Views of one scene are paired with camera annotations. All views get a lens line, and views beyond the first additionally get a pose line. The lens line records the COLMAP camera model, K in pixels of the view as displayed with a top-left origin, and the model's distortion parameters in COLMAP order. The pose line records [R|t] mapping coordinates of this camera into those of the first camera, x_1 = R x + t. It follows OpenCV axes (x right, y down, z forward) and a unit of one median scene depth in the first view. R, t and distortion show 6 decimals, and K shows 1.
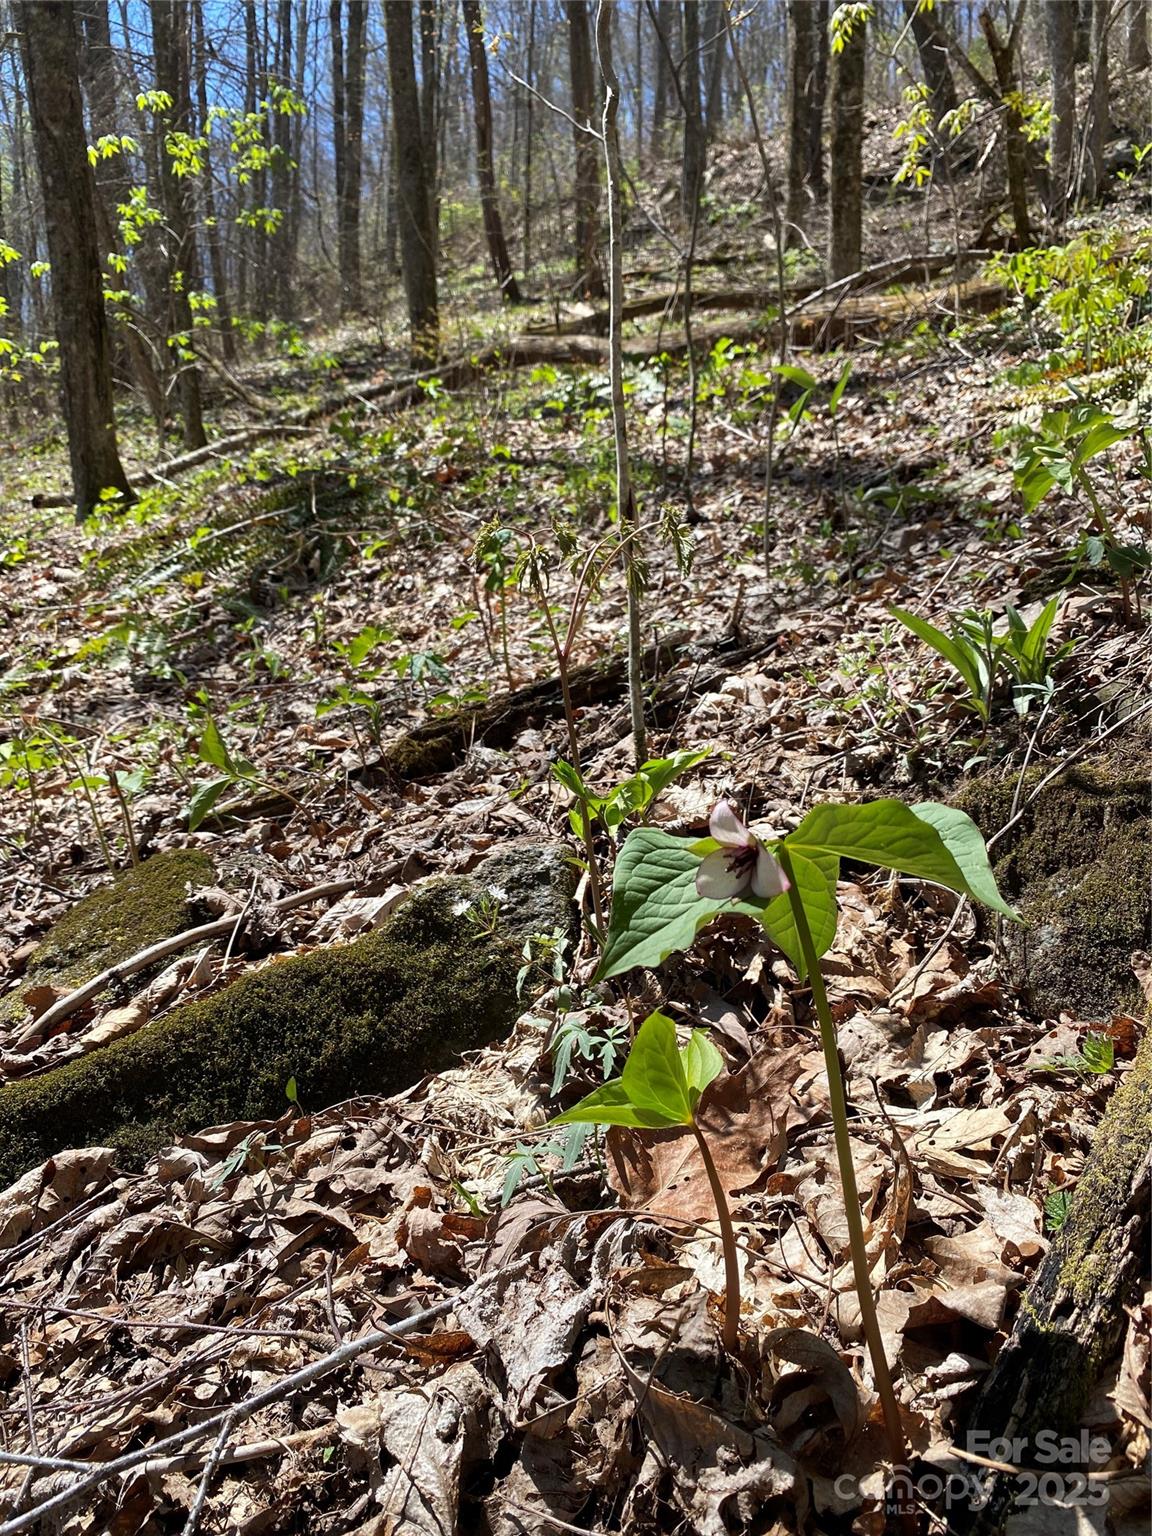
lens RADIAL K [[1420.6, 0, 650.2], [0, 1420.6, 725.5], [0, 0, 1]] dist [0.200916, -0.433285]
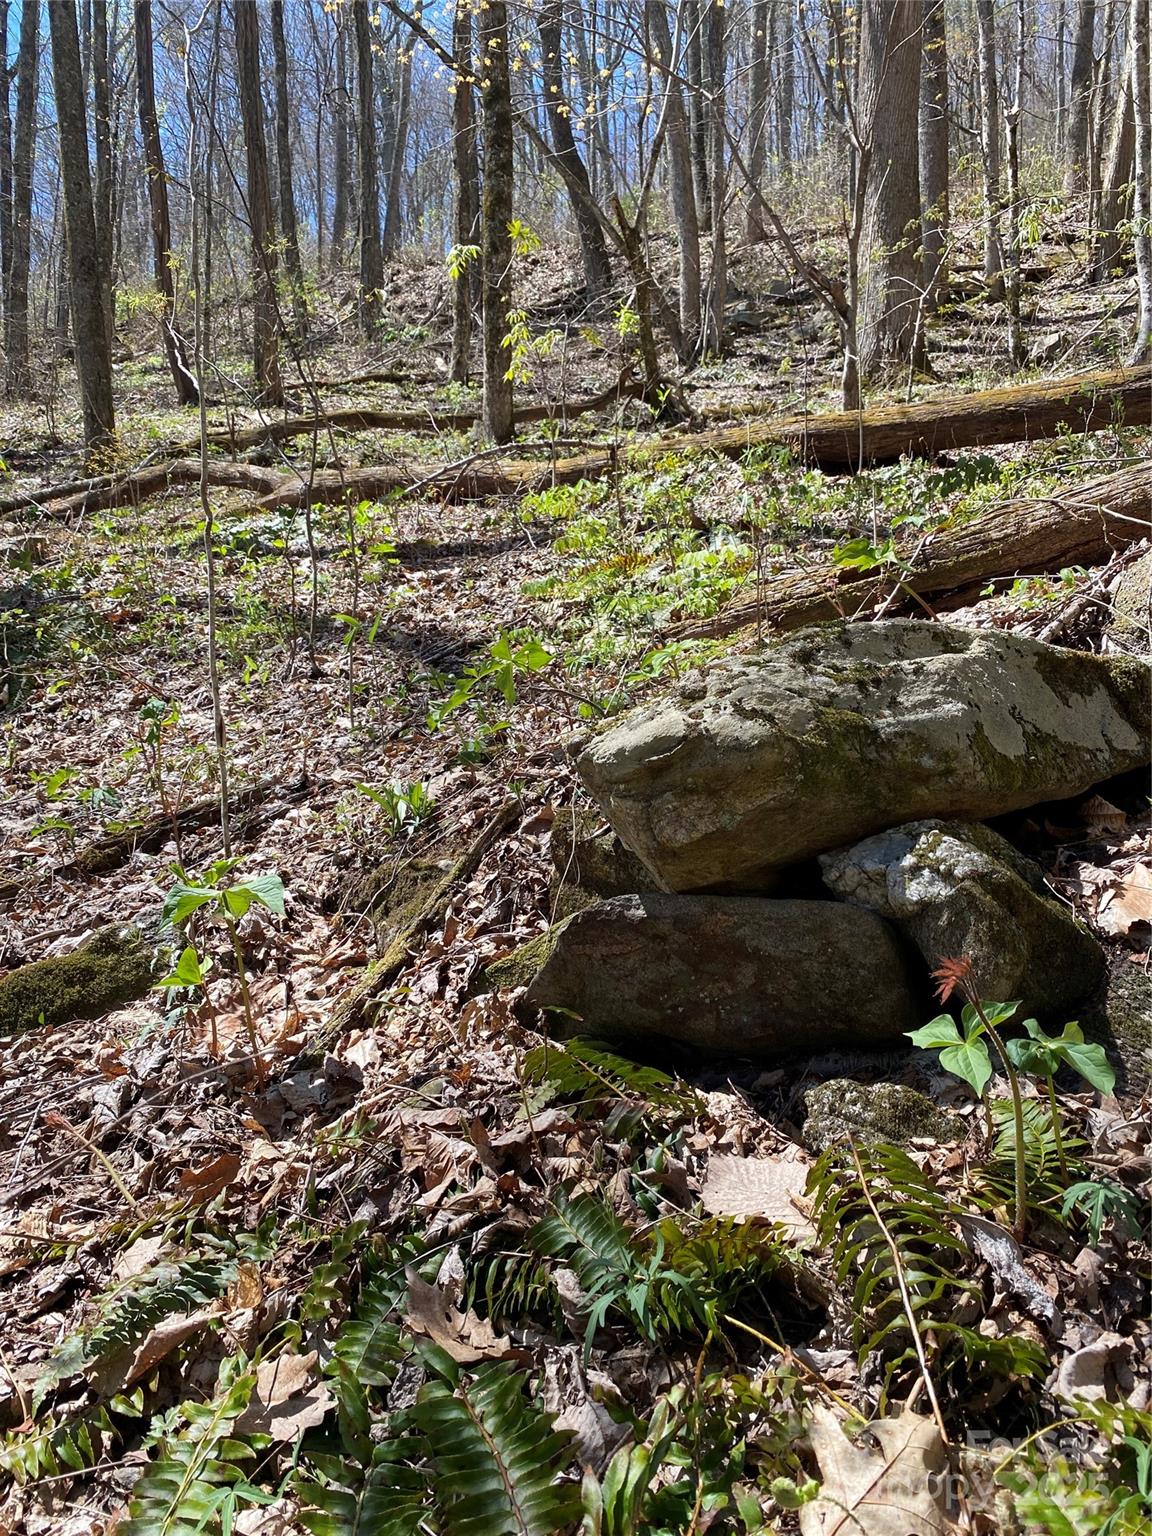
lens RADIAL K [[1420.6, 0, 650.2], [0, 1420.6, 725.5], [0, 0, 1]] dist [0.200916, -0.433285]
pose [[0.978024, -0.003381, 0.208463, 0.121189], [0.015126, 0.998385, -0.054768, -0.034513], [-0.207941, 0.056718, 0.976495, -0.845202]]
